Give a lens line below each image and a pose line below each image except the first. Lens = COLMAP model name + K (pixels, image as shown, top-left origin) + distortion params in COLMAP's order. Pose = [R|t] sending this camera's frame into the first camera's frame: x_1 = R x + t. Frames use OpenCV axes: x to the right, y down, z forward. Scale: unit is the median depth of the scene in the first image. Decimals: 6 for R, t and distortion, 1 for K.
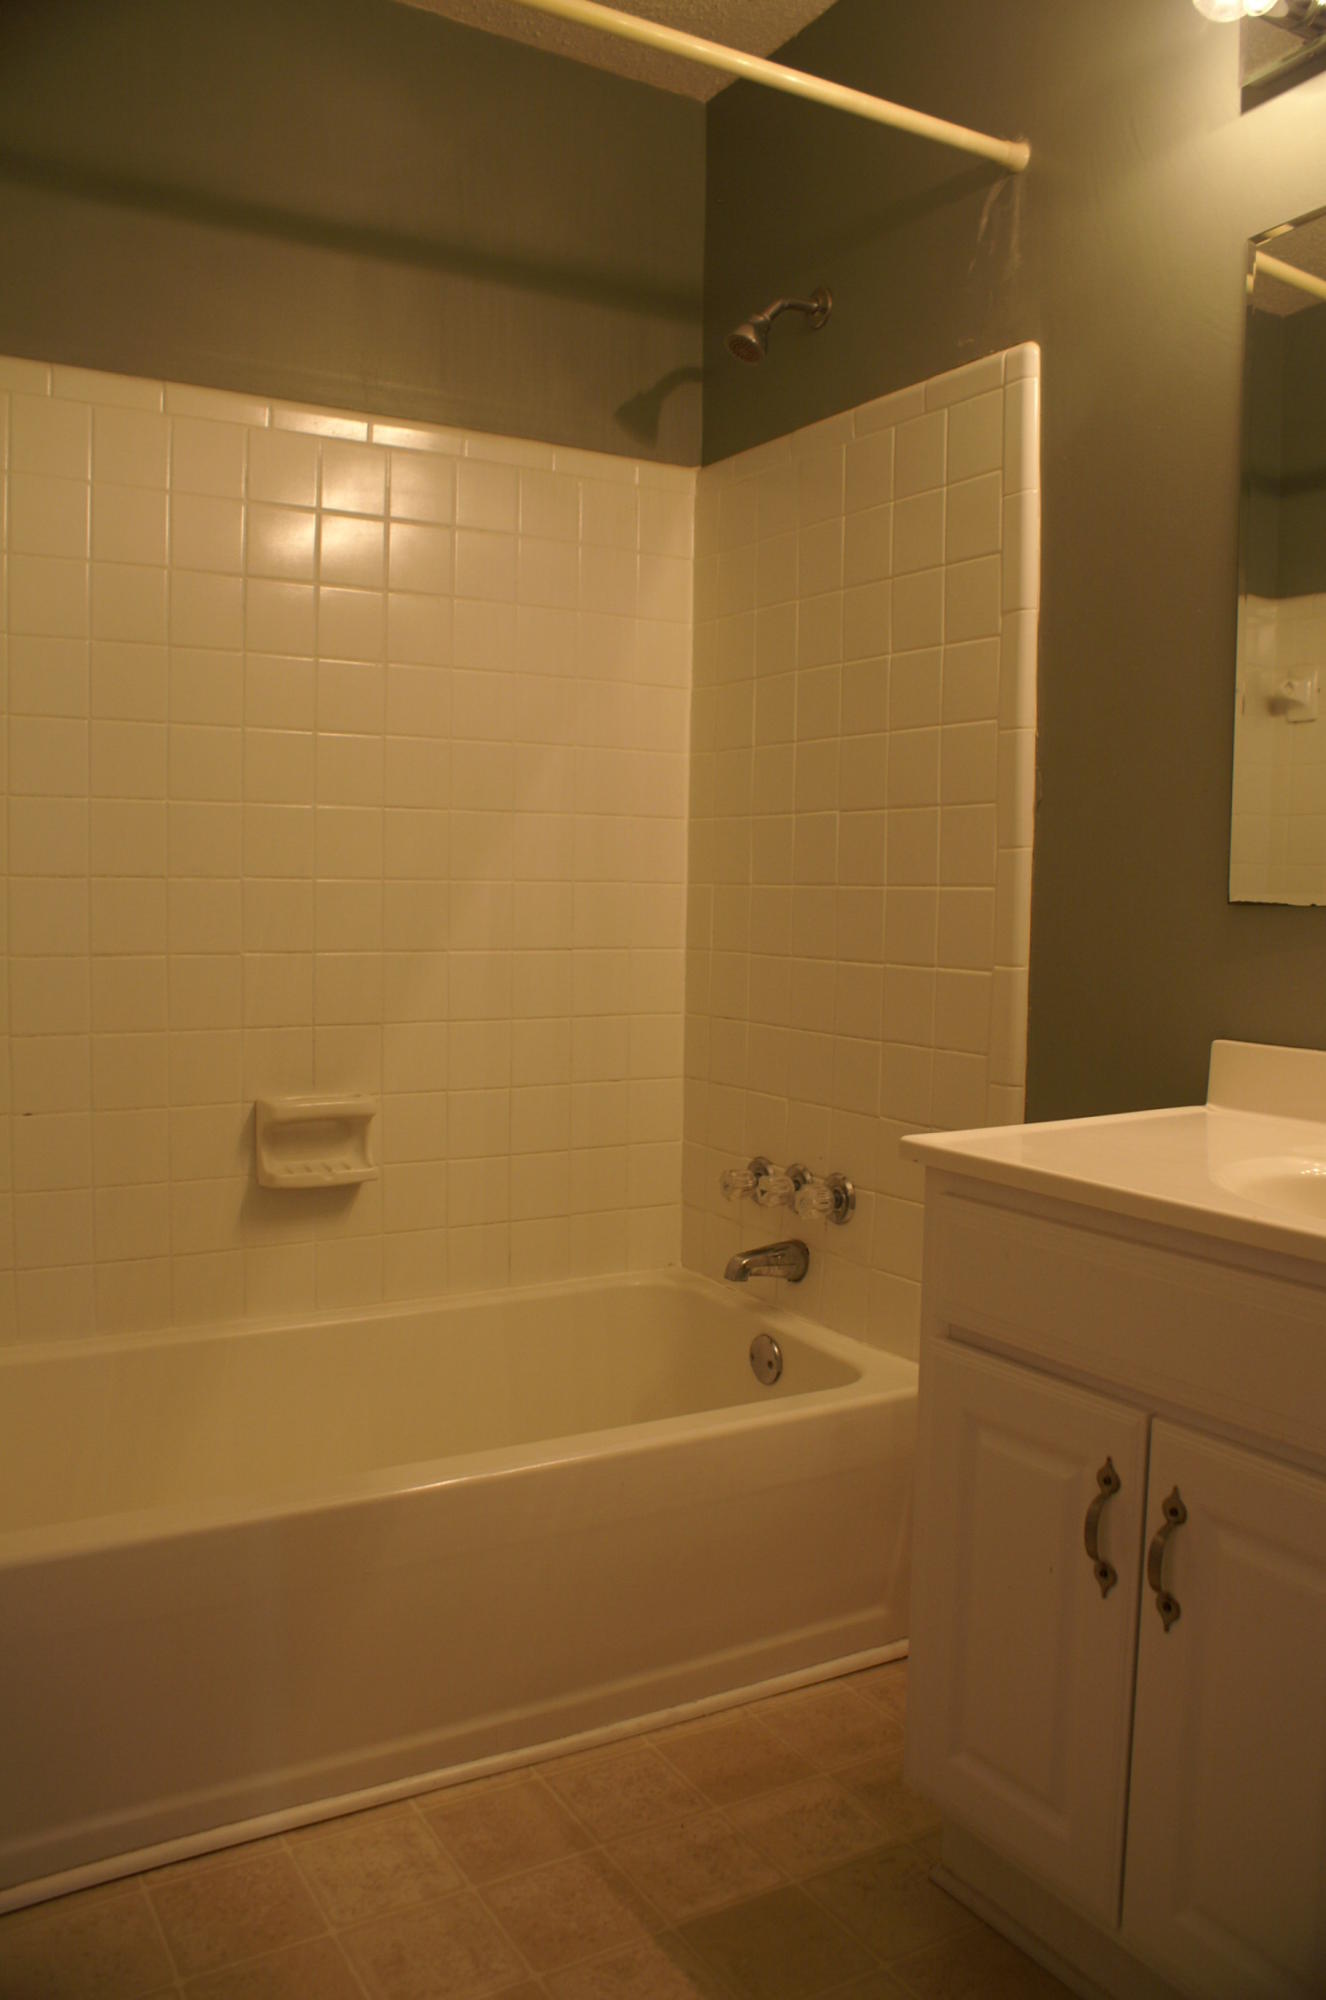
lens RADIAL K [[1563.8, 0, 656.9], [0, 1563.8, 1006.0], [0, 0, 1]] dist [-0.157680, 0.139773]
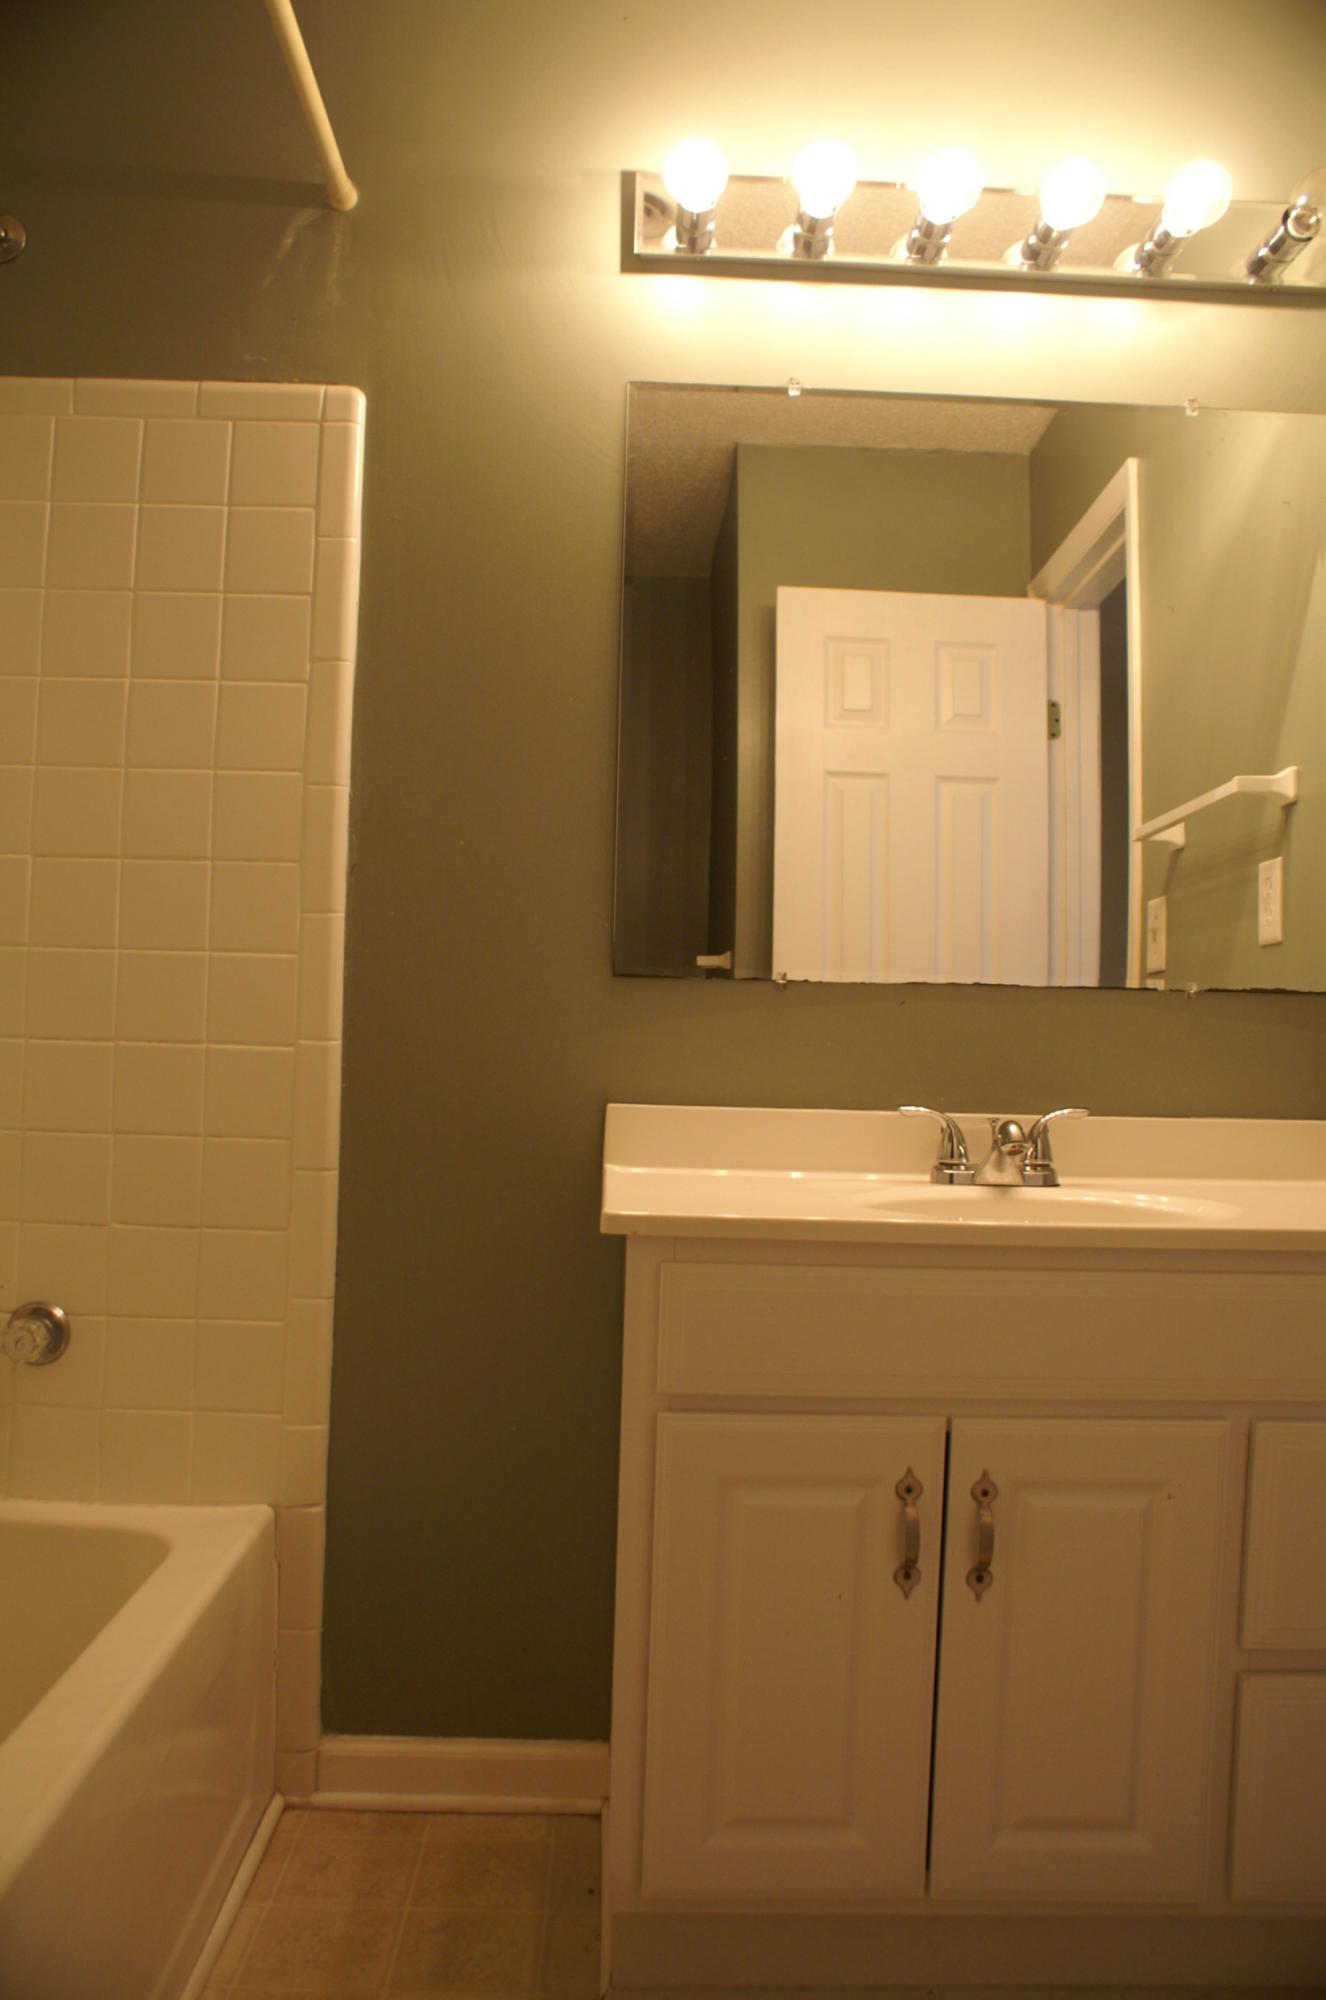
lens RADIAL K [[1563.8, 0, 656.9], [0, 1563.8, 1006.0], [0, 0, 1]] dist [-0.157680, 0.139773]
pose [[0.491940, 0.016685, 0.870469, -0.479795], [0.042829, 0.998142, -0.043337, 0.002643], [-0.869575, 0.058600, 0.490311, 0.374896]]
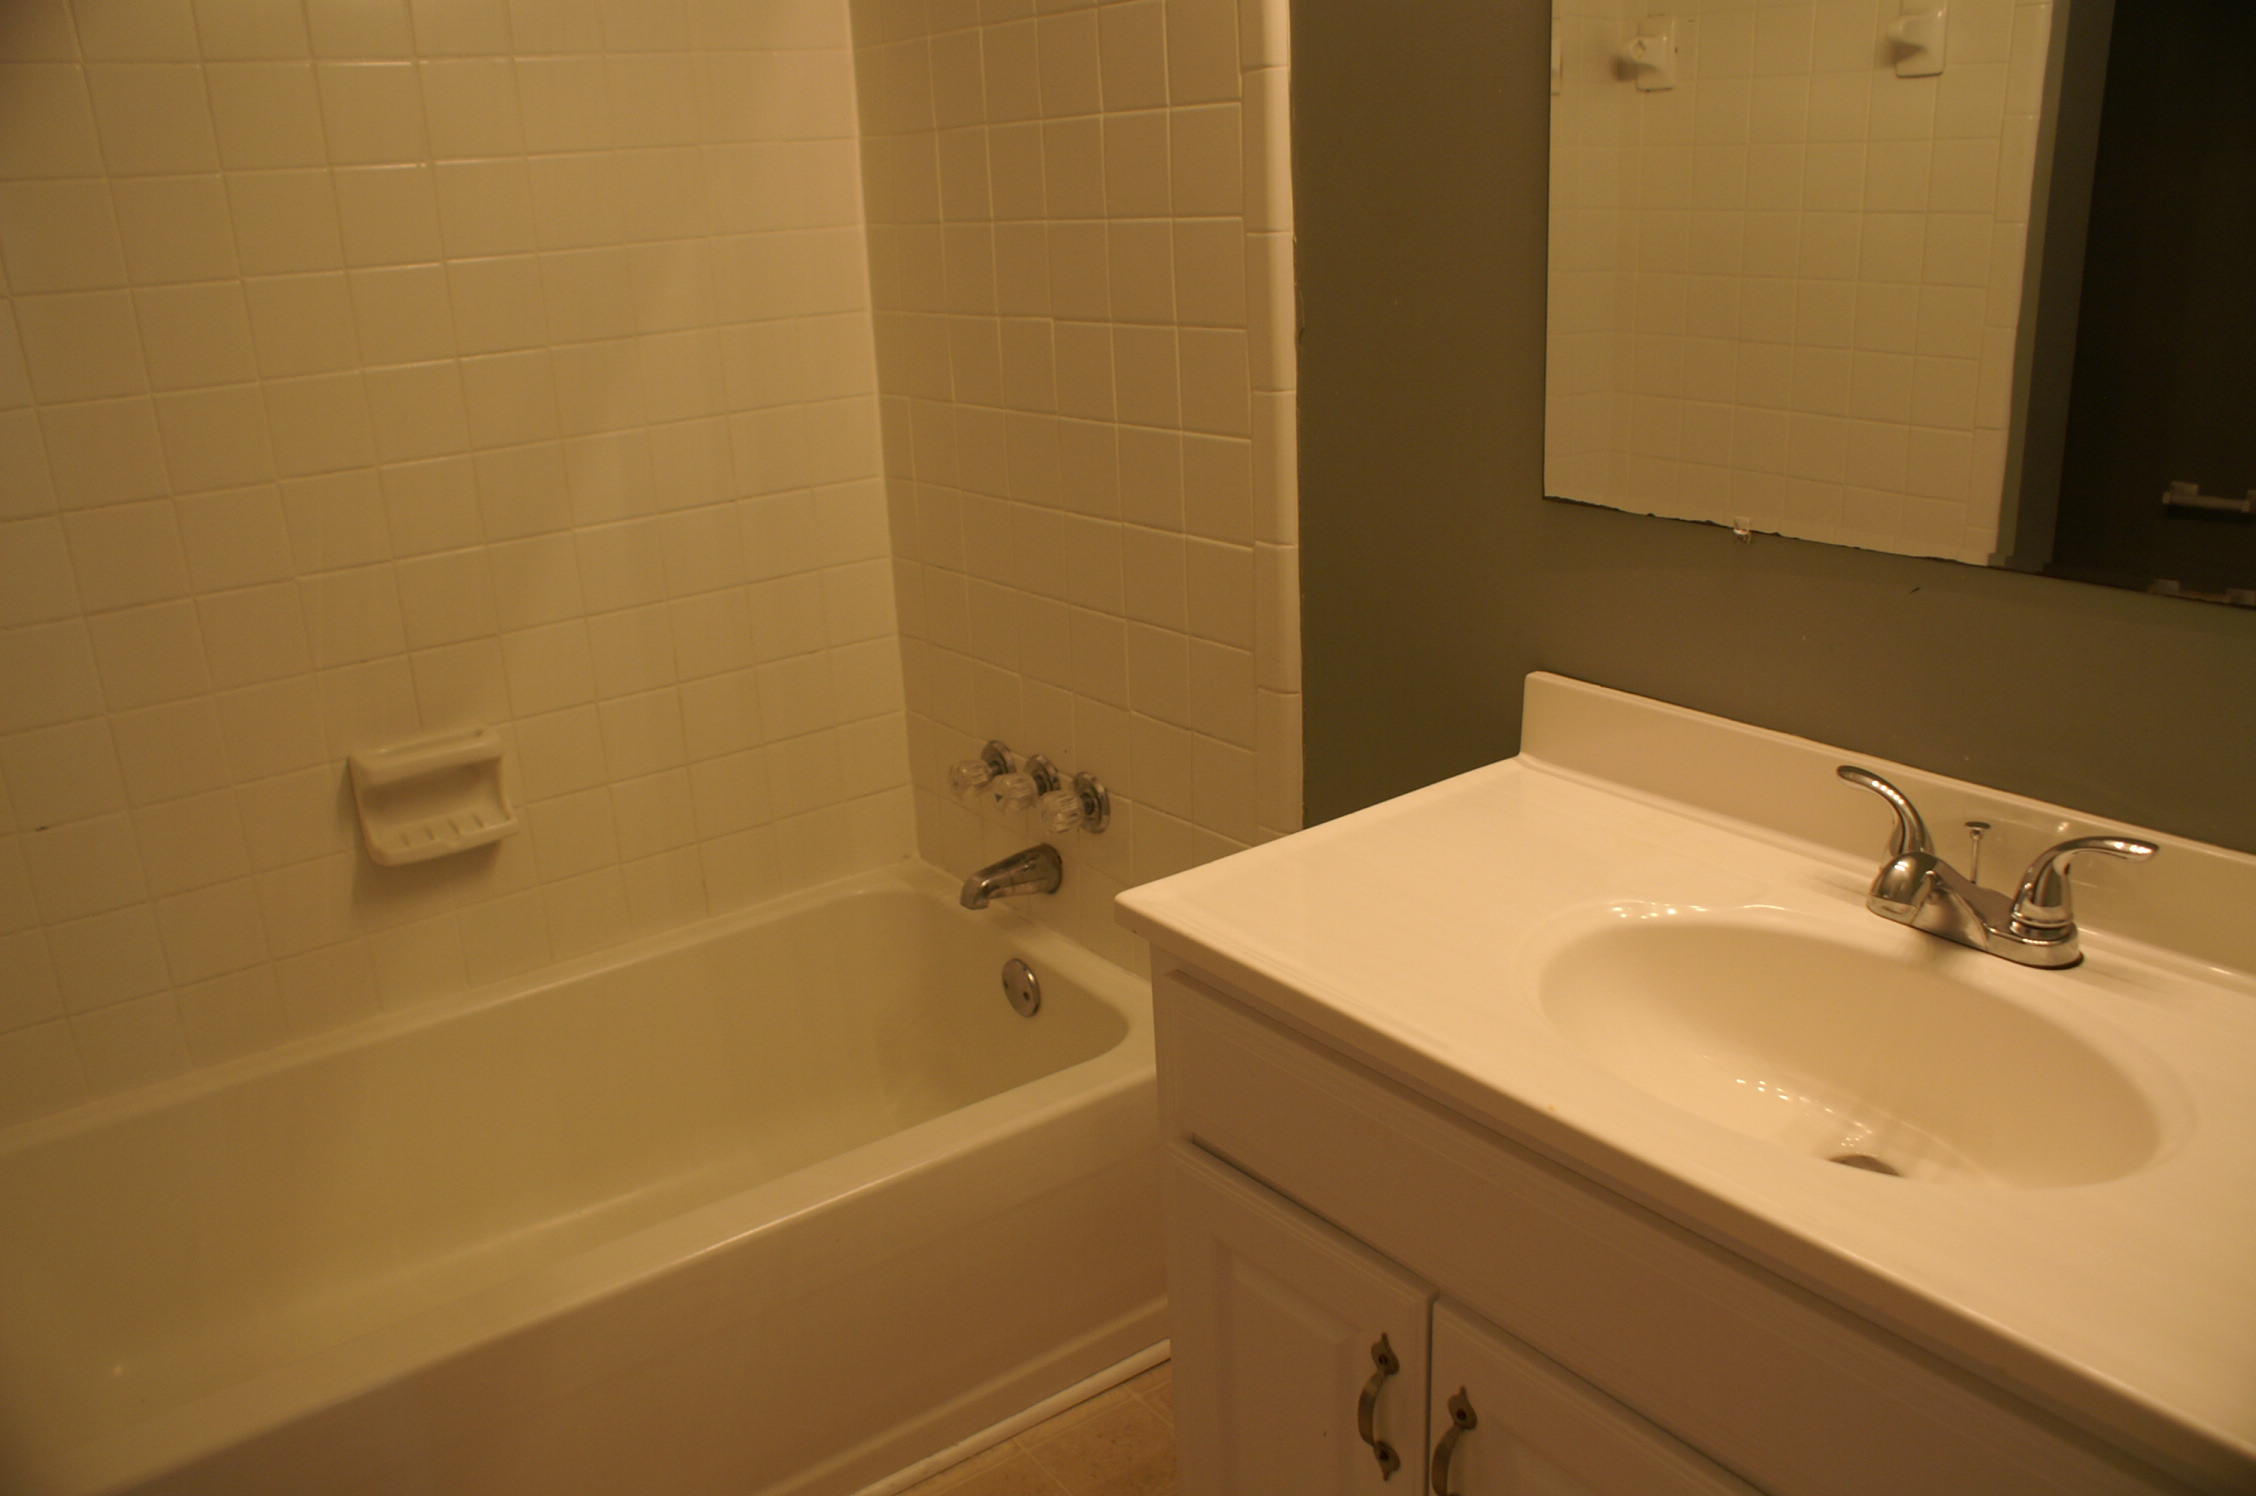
lens RADIAL K [[1763.9, 0, 1120.6], [0, 1763.9, 759.6], [0, 0, 1]] dist [-0.157680, 0.139773]
pose [[0.992703, -0.091897, 0.078073, 0.072258], [0.069886, 0.966094, 0.248551, -0.146007], [-0.098267, -0.241281, 0.965467, 0.130688]]
